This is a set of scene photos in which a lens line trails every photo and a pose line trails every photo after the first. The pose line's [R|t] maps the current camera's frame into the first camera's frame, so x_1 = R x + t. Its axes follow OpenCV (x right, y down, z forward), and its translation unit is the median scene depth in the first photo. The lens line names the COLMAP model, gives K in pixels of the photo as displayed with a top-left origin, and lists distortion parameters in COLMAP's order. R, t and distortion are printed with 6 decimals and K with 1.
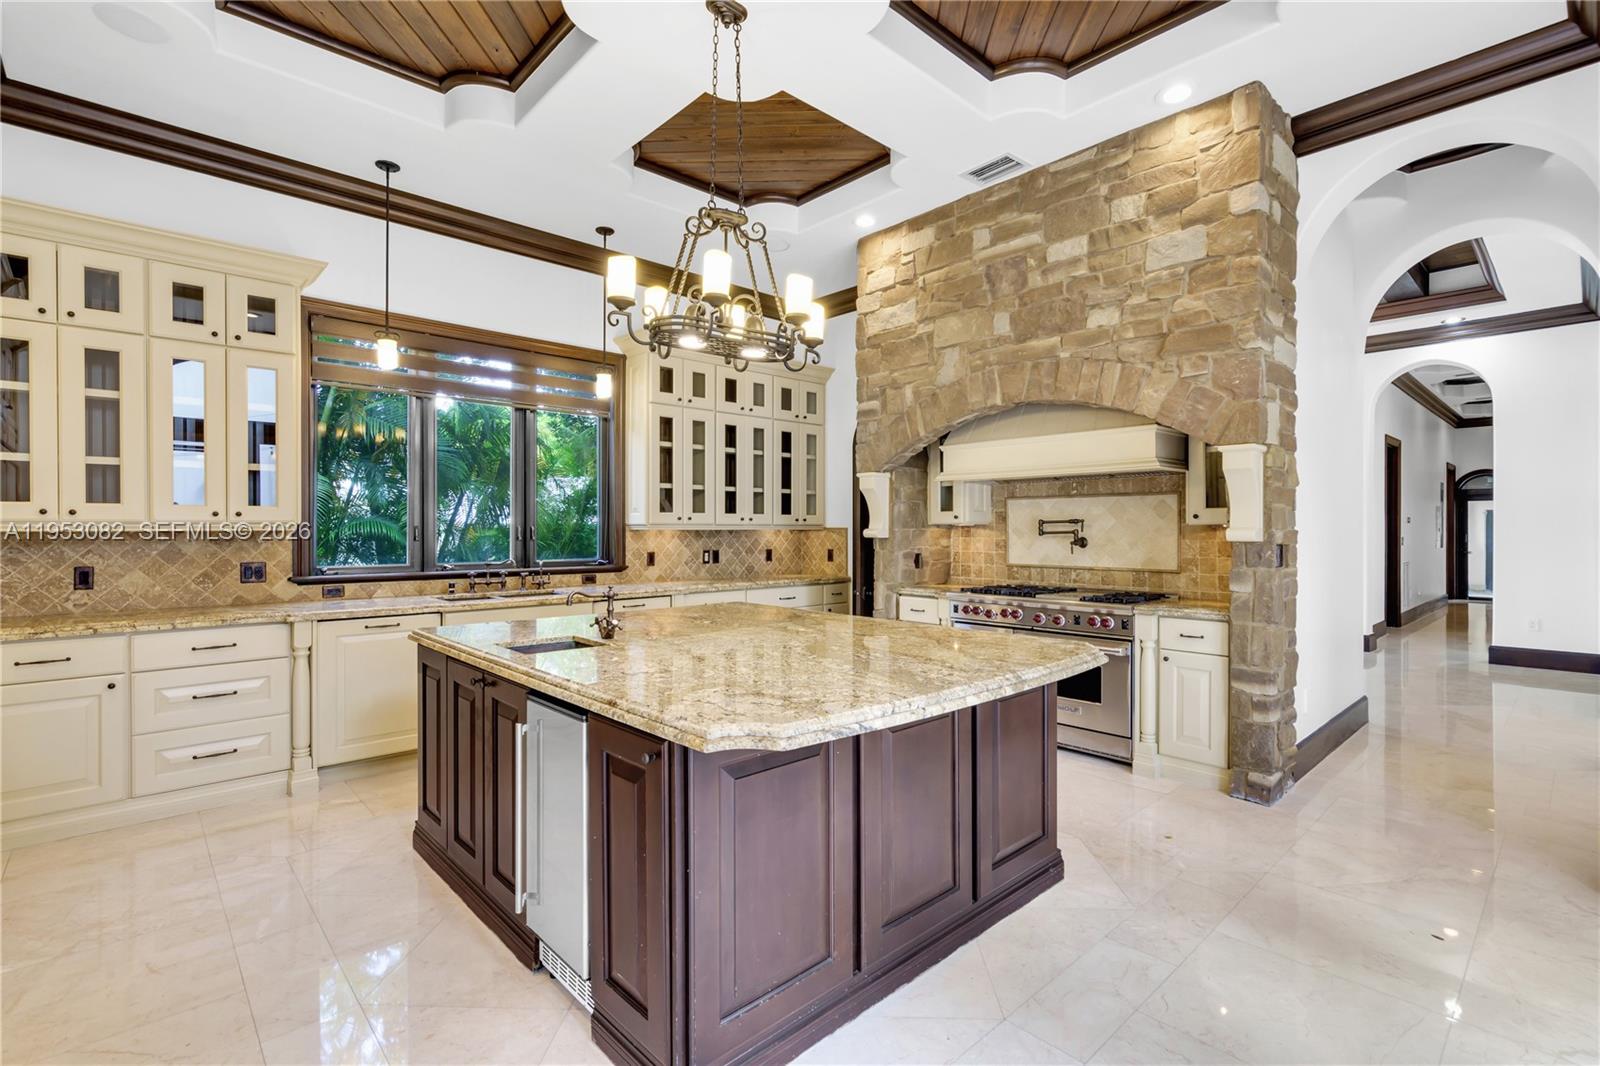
lens RADIAL K [[740.0, 0, 793.7], [0, 740.0, 532.3], [0, 0, 1]] dist [-0.001152, -0.000503]
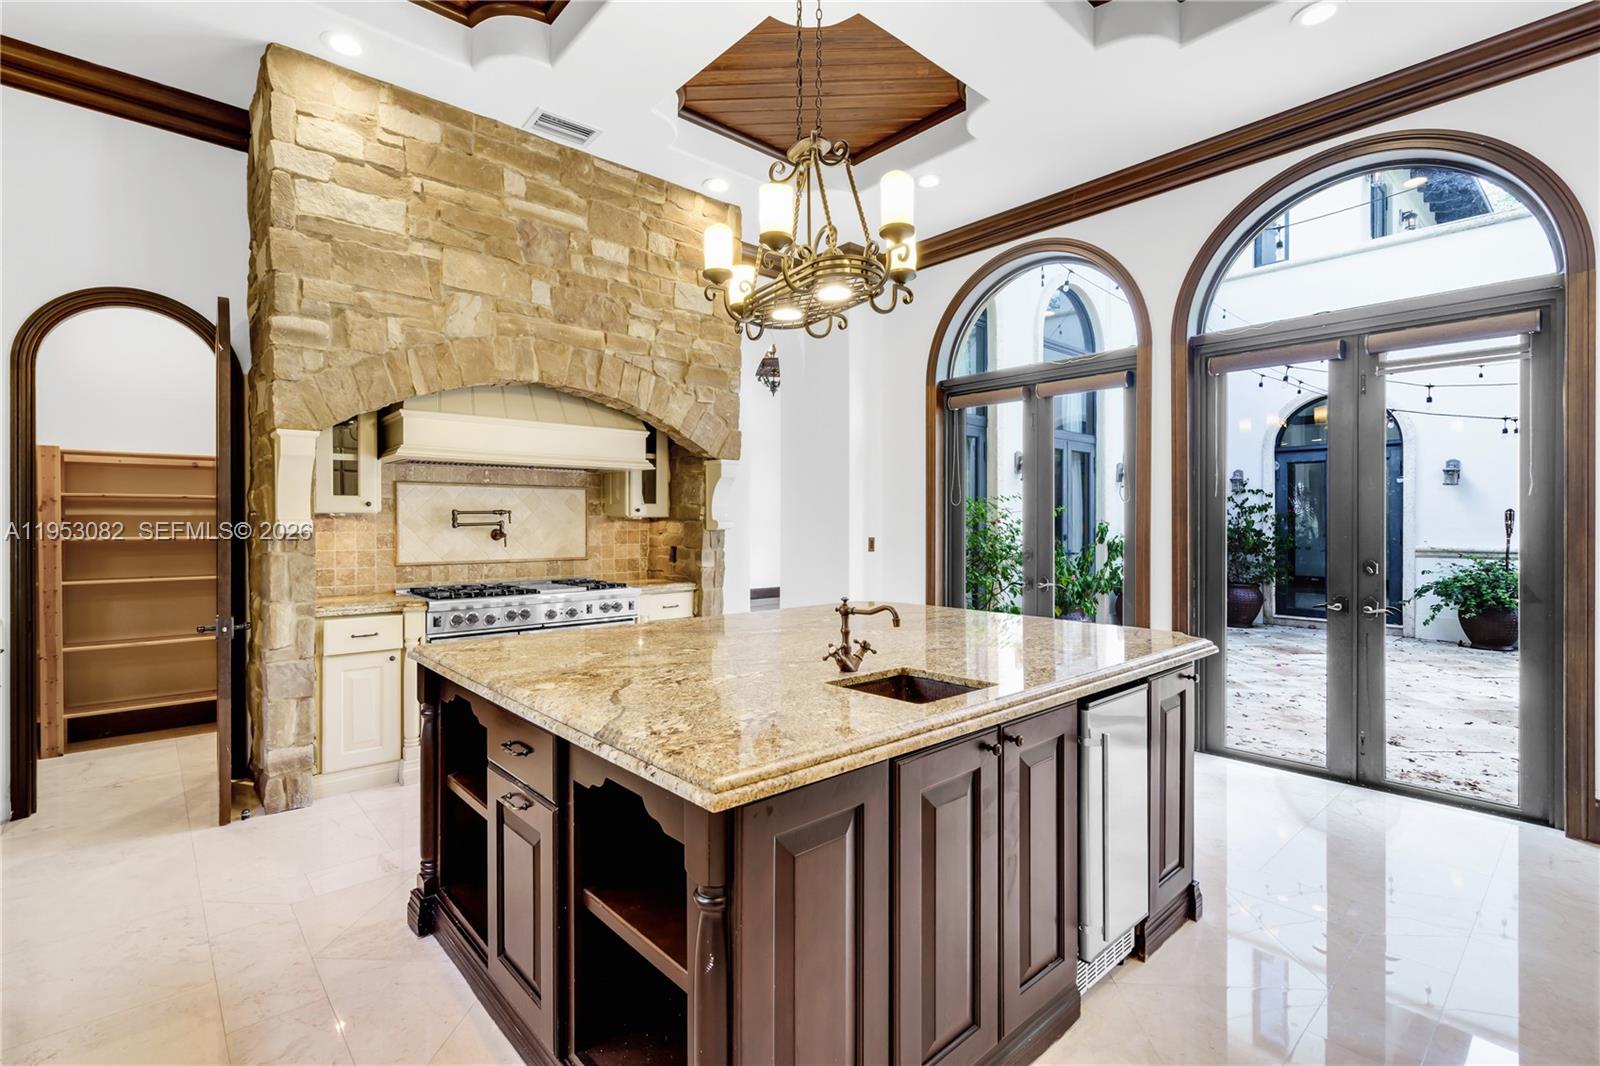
lens RADIAL K [[740.0, 0, 798.9], [0, 740.0, 524.7], [0, 0, 1]] dist [-0.001152, -0.000503]
pose [[0.007545, -0.004579, 0.999961, -0.504795], [0.002931, 0.999985, 0.004557, -0.001964], [-0.999967, 0.002896, 0.007558, 0.550405]]
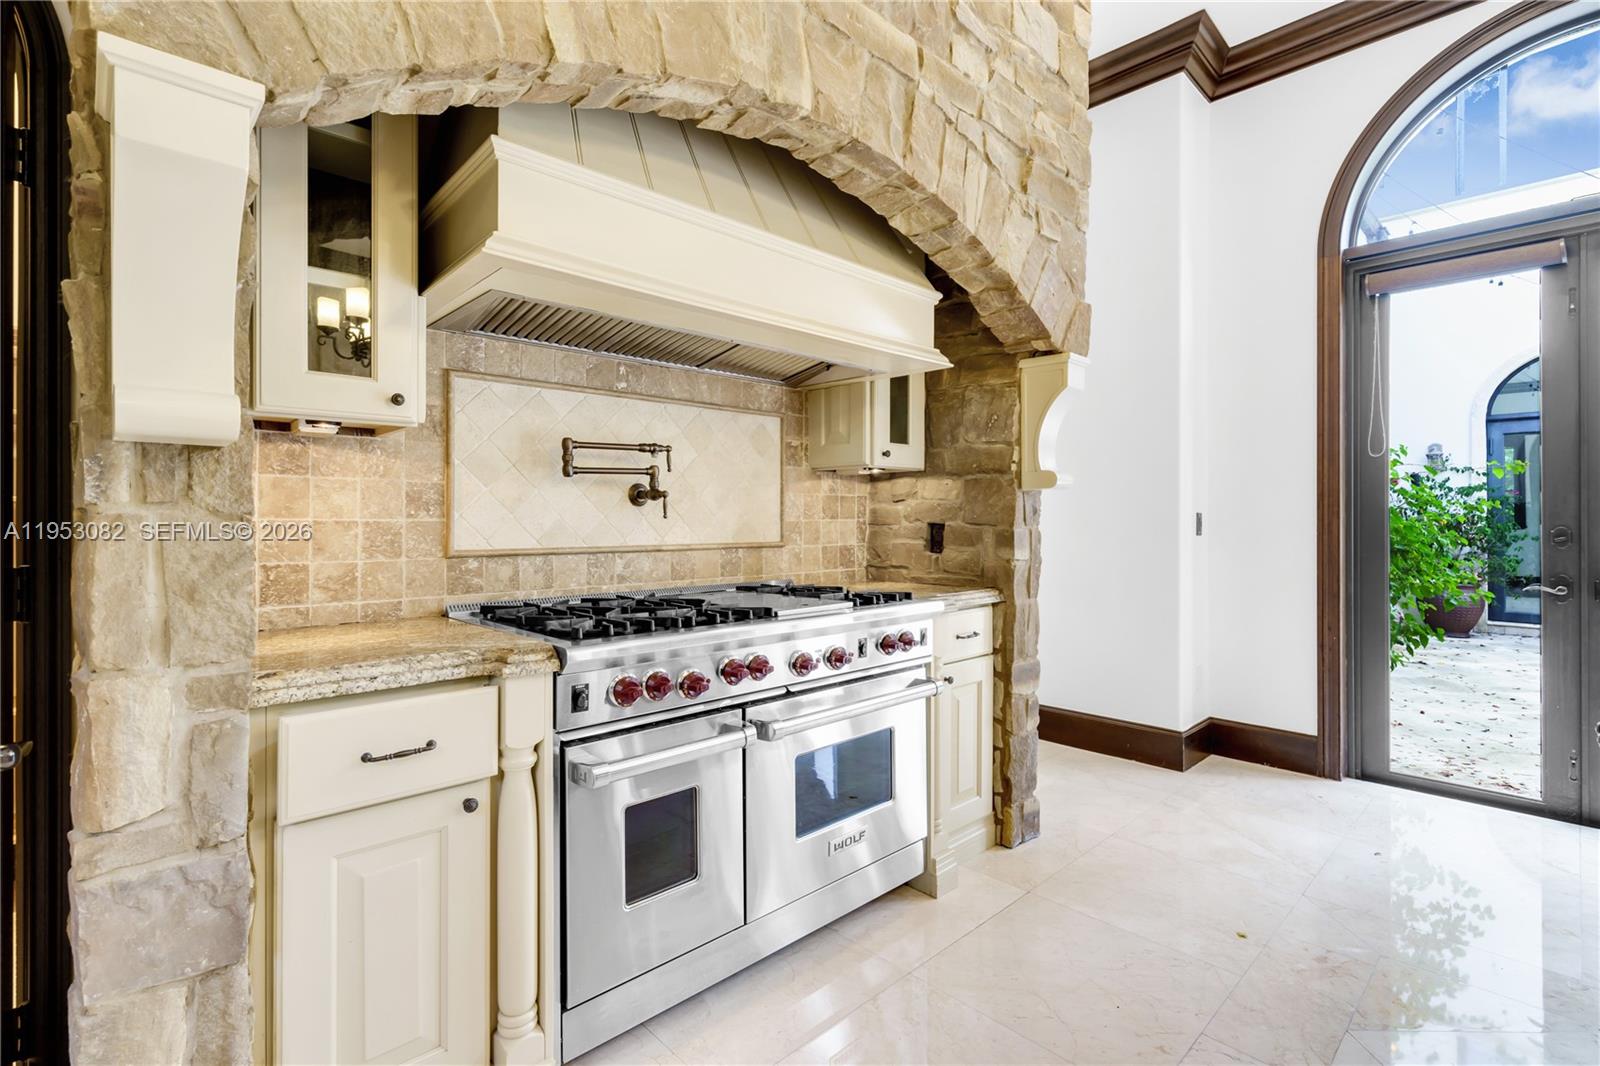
lens RADIAL K [[740.0, 0, 805.0], [0, 740.0, 519.4], [0, 0, 1]] dist [-0.001152, -0.000503]
pose [[-0.028788, -0.002058, 0.999583, -0.078905], [0.001149, 0.999997, 0.002092, 0.026025], [-0.999585, 0.001209, -0.028785, 0.825444]]
